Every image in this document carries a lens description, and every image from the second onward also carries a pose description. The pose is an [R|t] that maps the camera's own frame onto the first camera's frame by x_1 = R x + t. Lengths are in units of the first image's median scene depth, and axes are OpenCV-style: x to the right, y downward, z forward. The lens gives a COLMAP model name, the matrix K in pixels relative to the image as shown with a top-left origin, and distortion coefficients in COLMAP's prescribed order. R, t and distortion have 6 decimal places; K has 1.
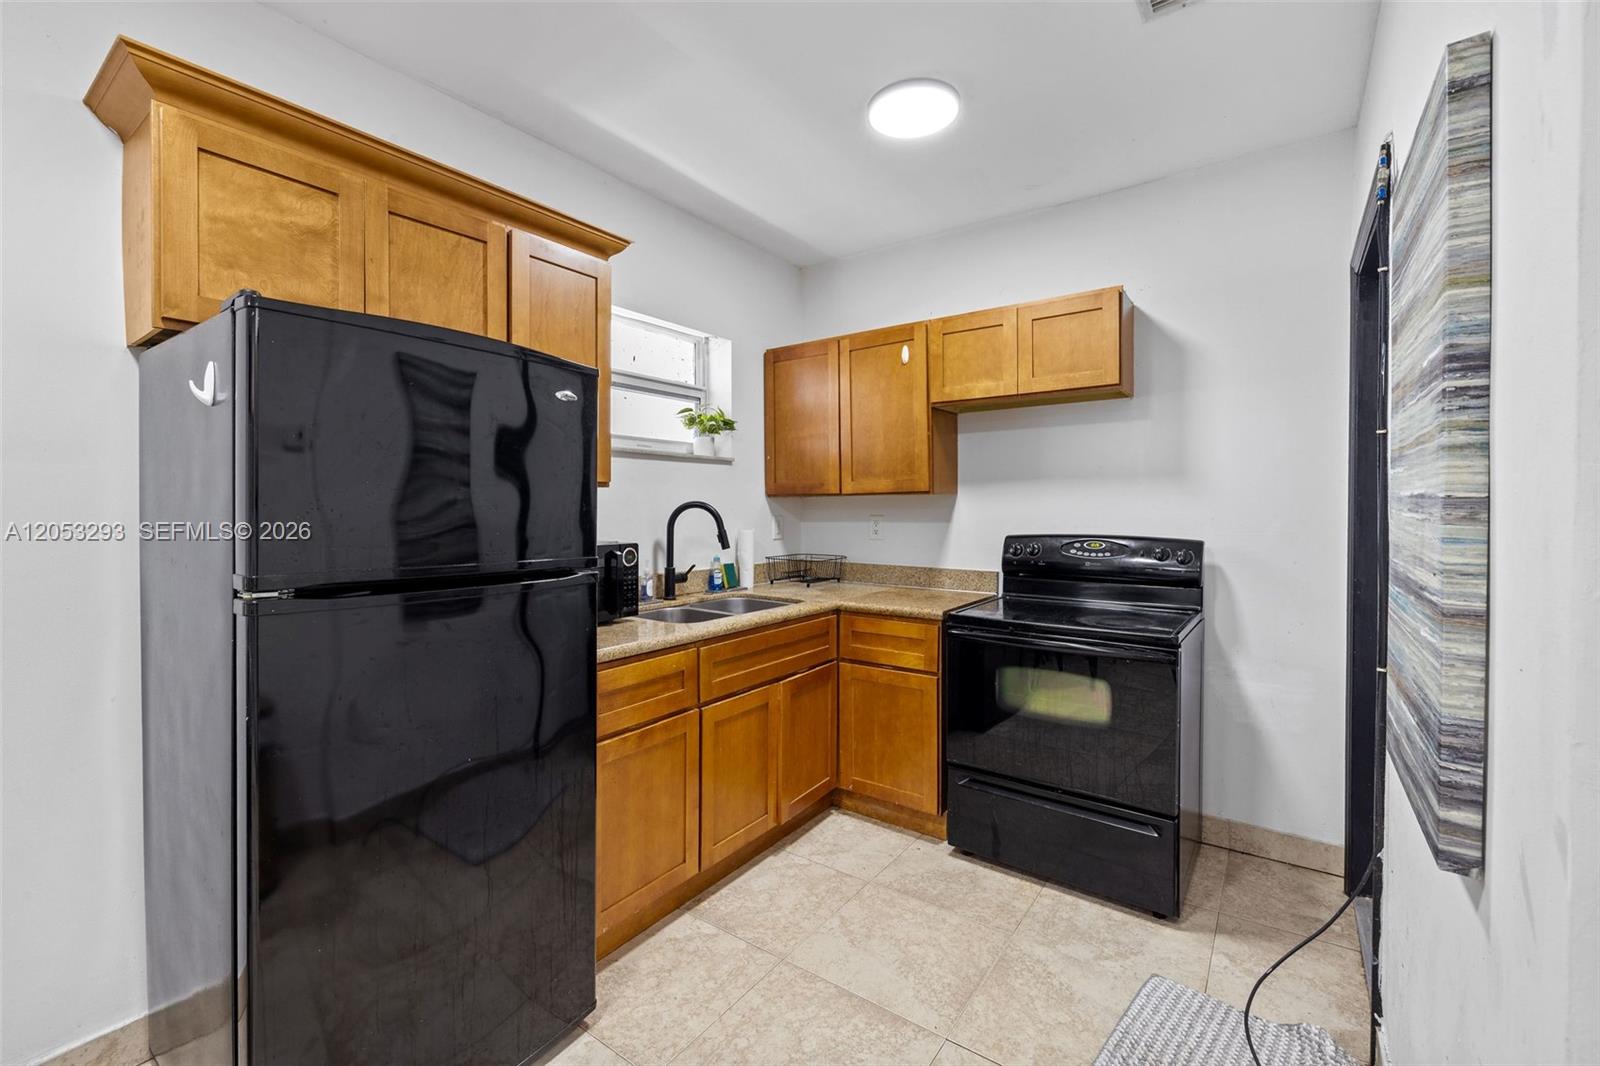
lens RADIAL K [[685.5, 0, 798.3], [0, 685.5, 512.7], [0, 0, 1]] dist [-0.001229, -0.000076]
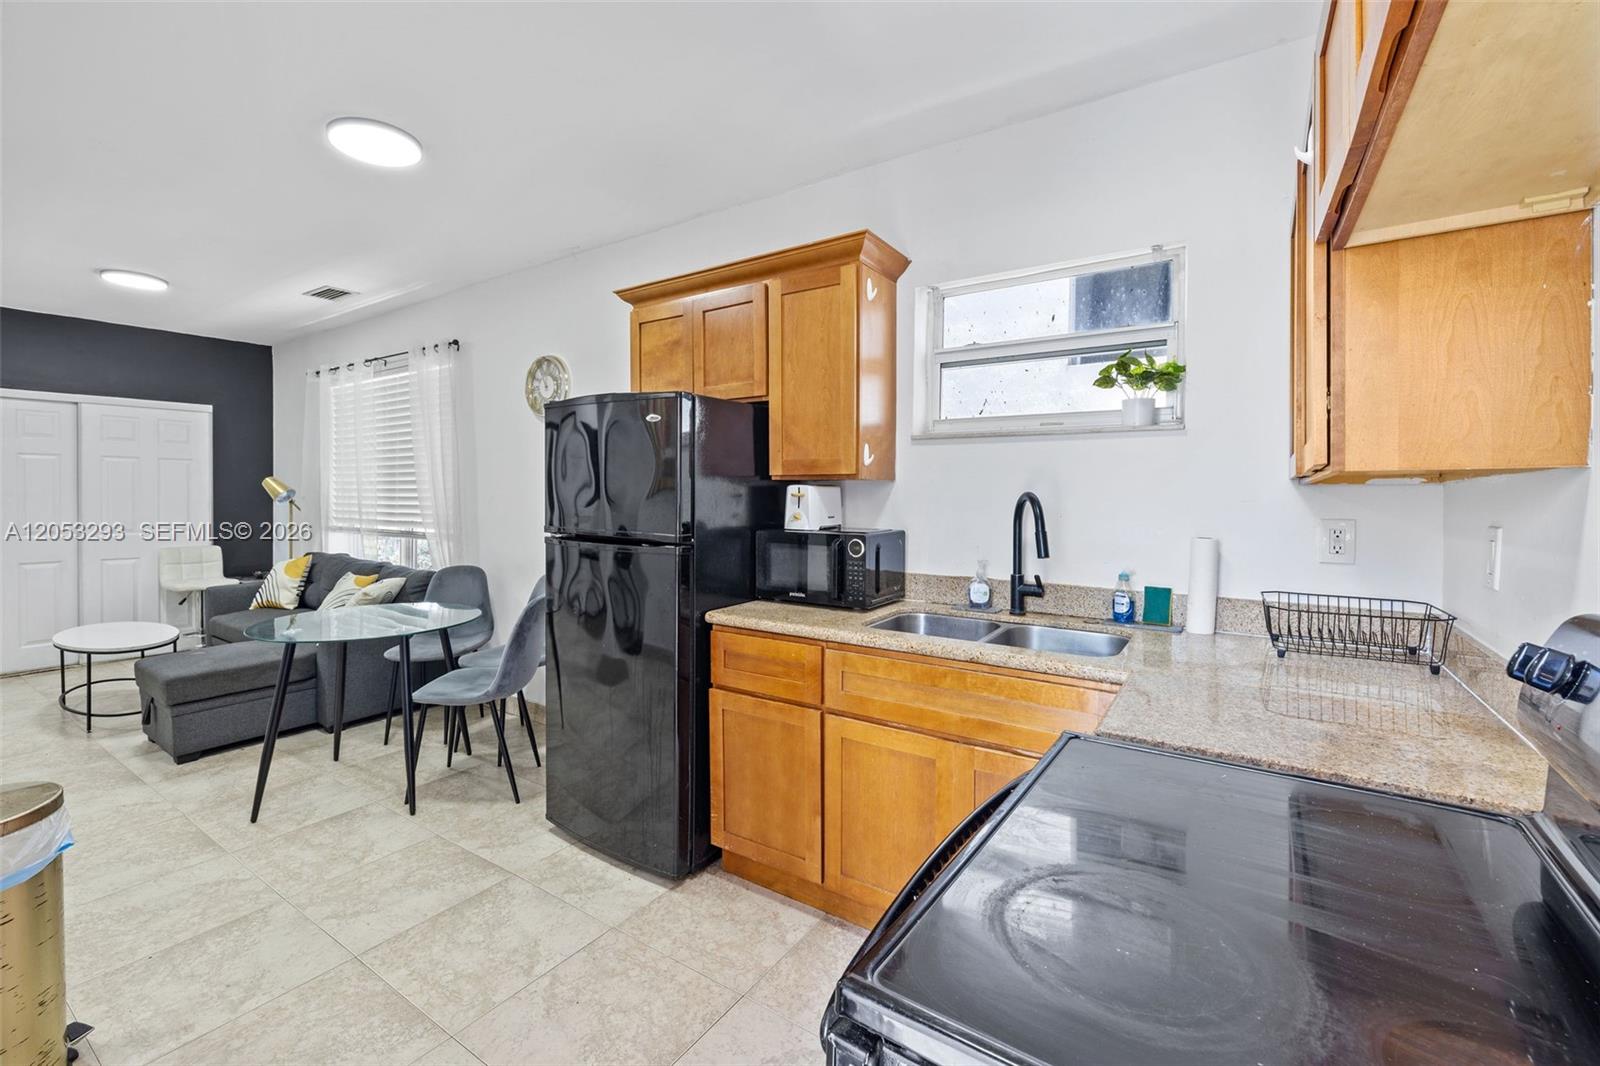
lens RADIAL K [[681.8, 0, 788.6], [0, 681.8, 500.8], [0, 0, 1]] dist [-0.000422, -0.000133]
pose [[0.015966, 0.011708, -0.999804, 0.659568], [-0.013195, 0.999847, 0.011498, -0.013277], [0.999785, 0.013009, 0.016118, 0.779661]]
